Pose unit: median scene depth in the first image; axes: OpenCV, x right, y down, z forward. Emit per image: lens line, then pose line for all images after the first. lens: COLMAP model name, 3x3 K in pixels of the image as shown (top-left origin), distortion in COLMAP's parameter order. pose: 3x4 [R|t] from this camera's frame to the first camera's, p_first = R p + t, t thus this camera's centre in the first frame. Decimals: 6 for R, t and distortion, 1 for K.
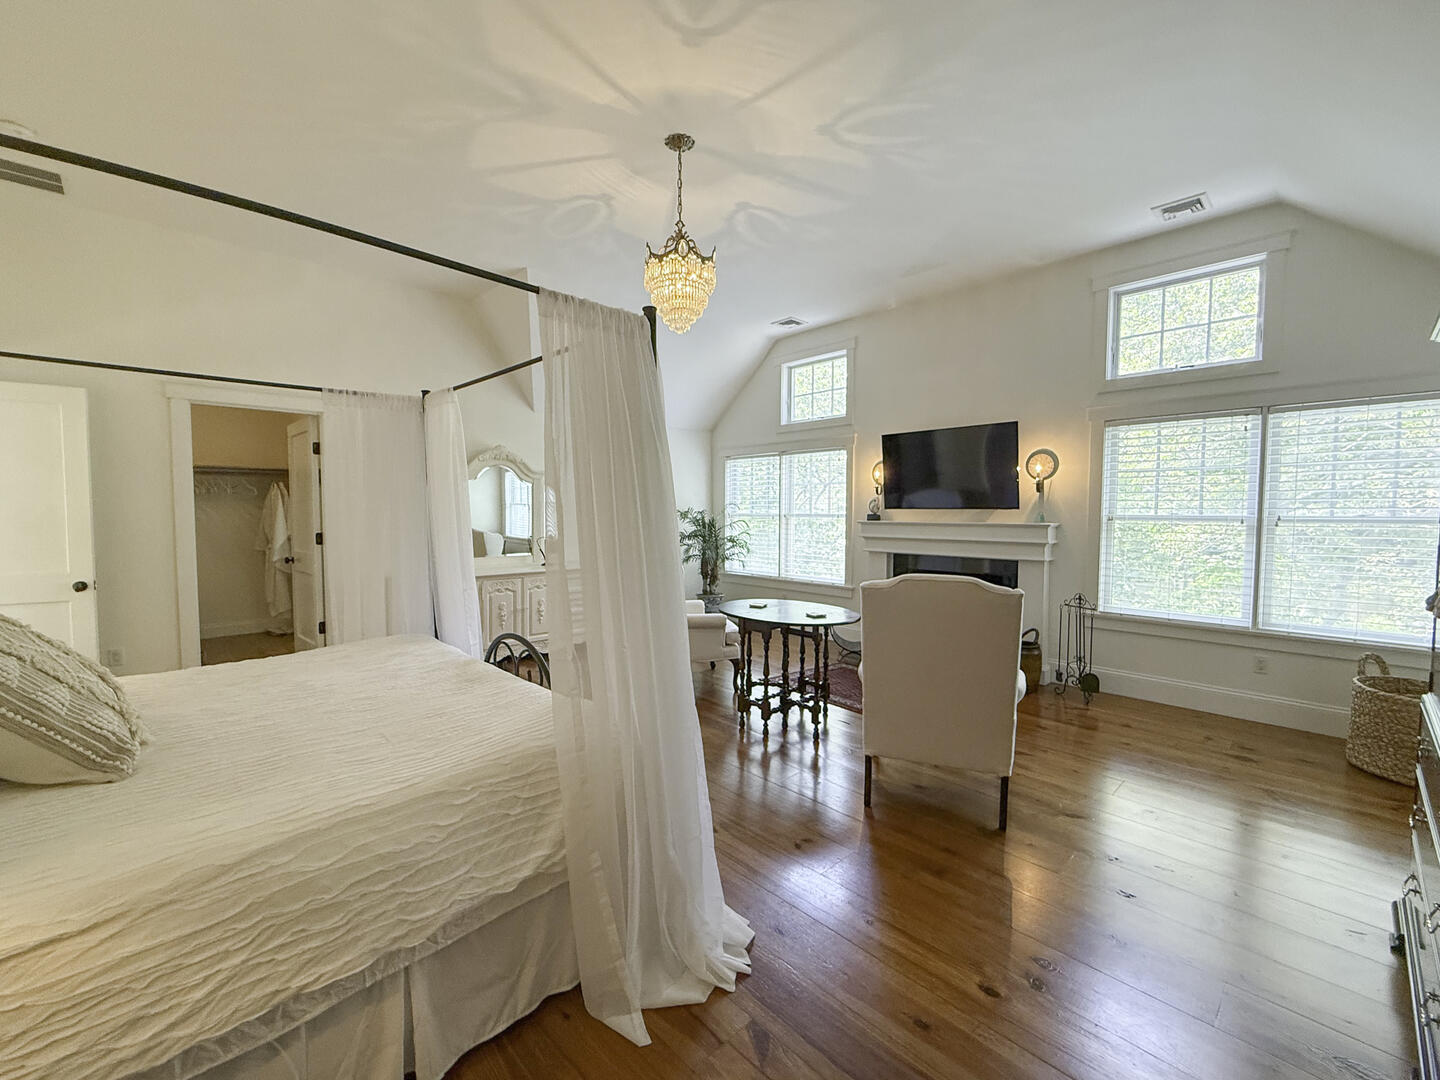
lens RADIAL K [[591.0, 0, 720.0], [0, 591.0, 540.0], [0, 0, 1]] dist [0.003765, 0.000685]
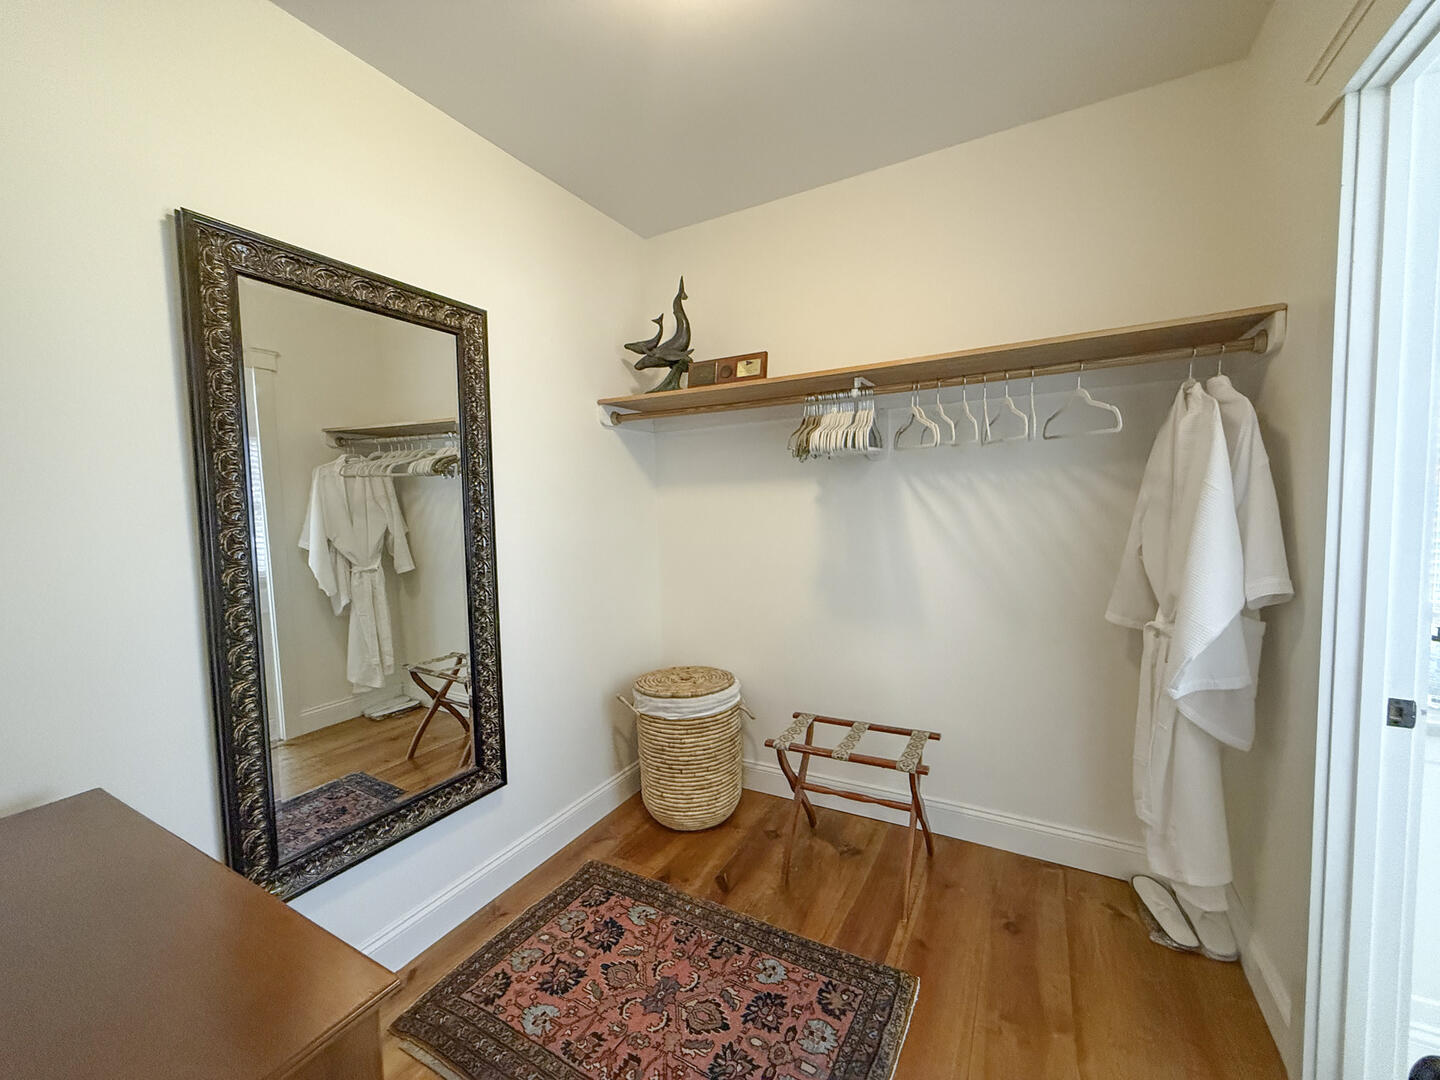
lens RADIAL K [[573.9, 0, 720.0], [0, 573.9, 540.0], [0, 0, 1]] dist [0.001883, -0.000147]
pose [[0.321392, 0.045883, -0.945834, -1.072773], [-0.016510, 0.998945, 0.042849, -0.064791], [0.946802, 0.001844, 0.321810, 1.346176]]
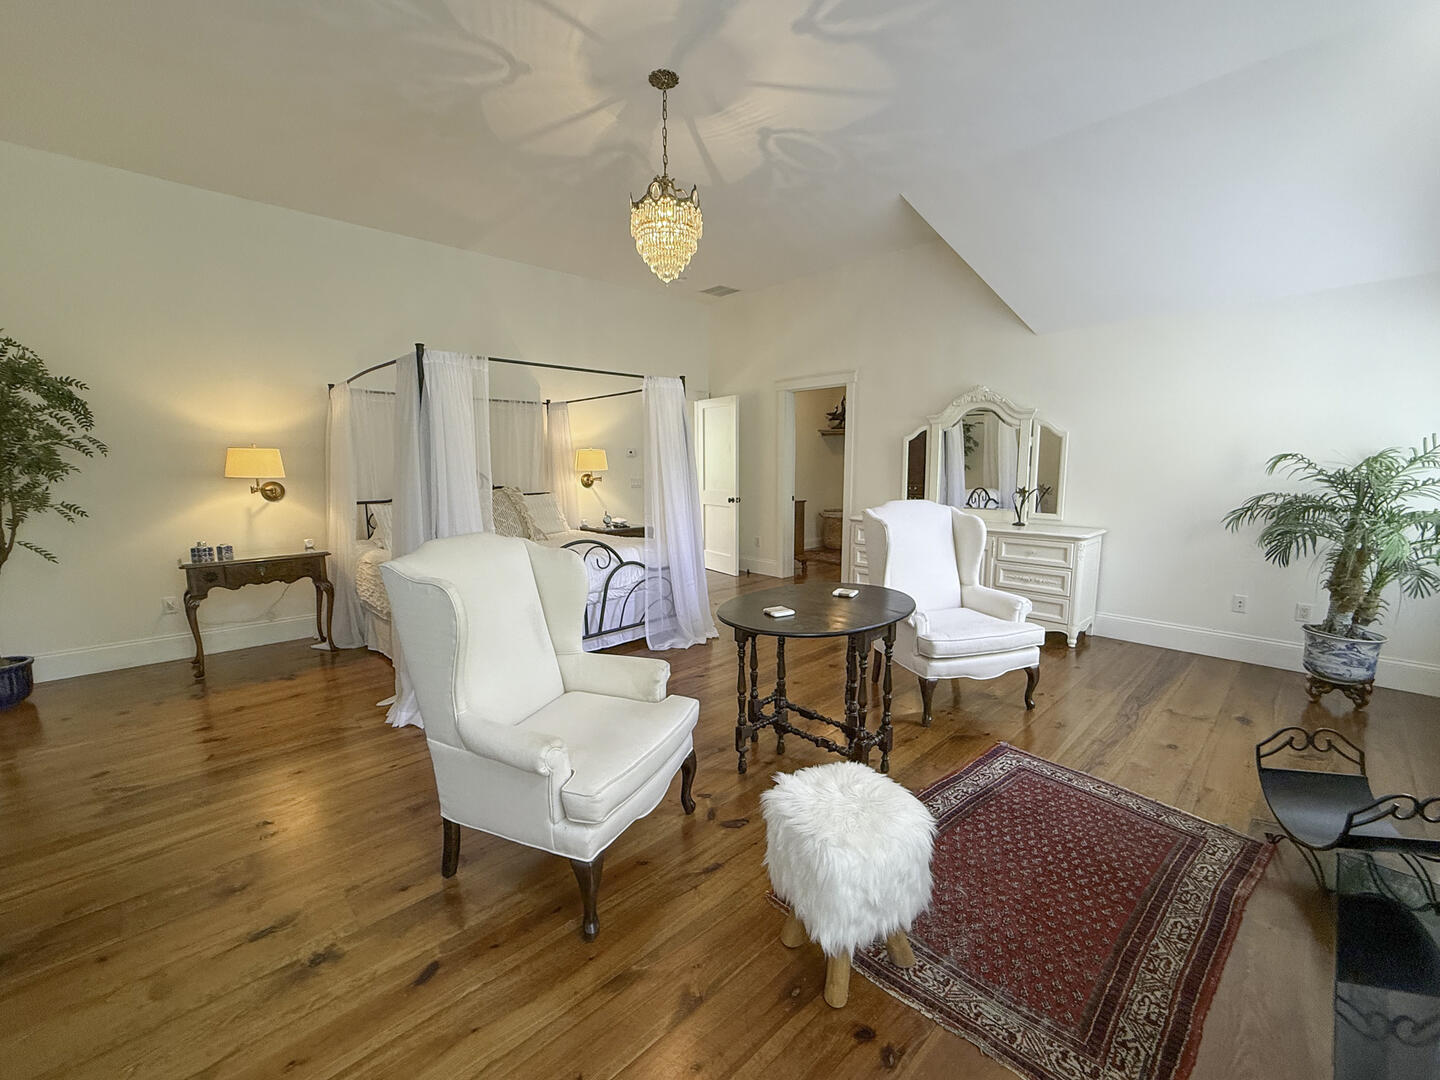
lens RADIAL K [[591.0, 0, 720.0], [0, 591.0, 540.0], [0, 0, 1]] dist [0.003765, 0.000685]
pose [[0.021170, 0.128014, -0.991546, 0.860652], [-0.038817, 0.991126, 0.127131, -0.040297], [0.999022, 0.035797, 0.025951, 0.942726]]
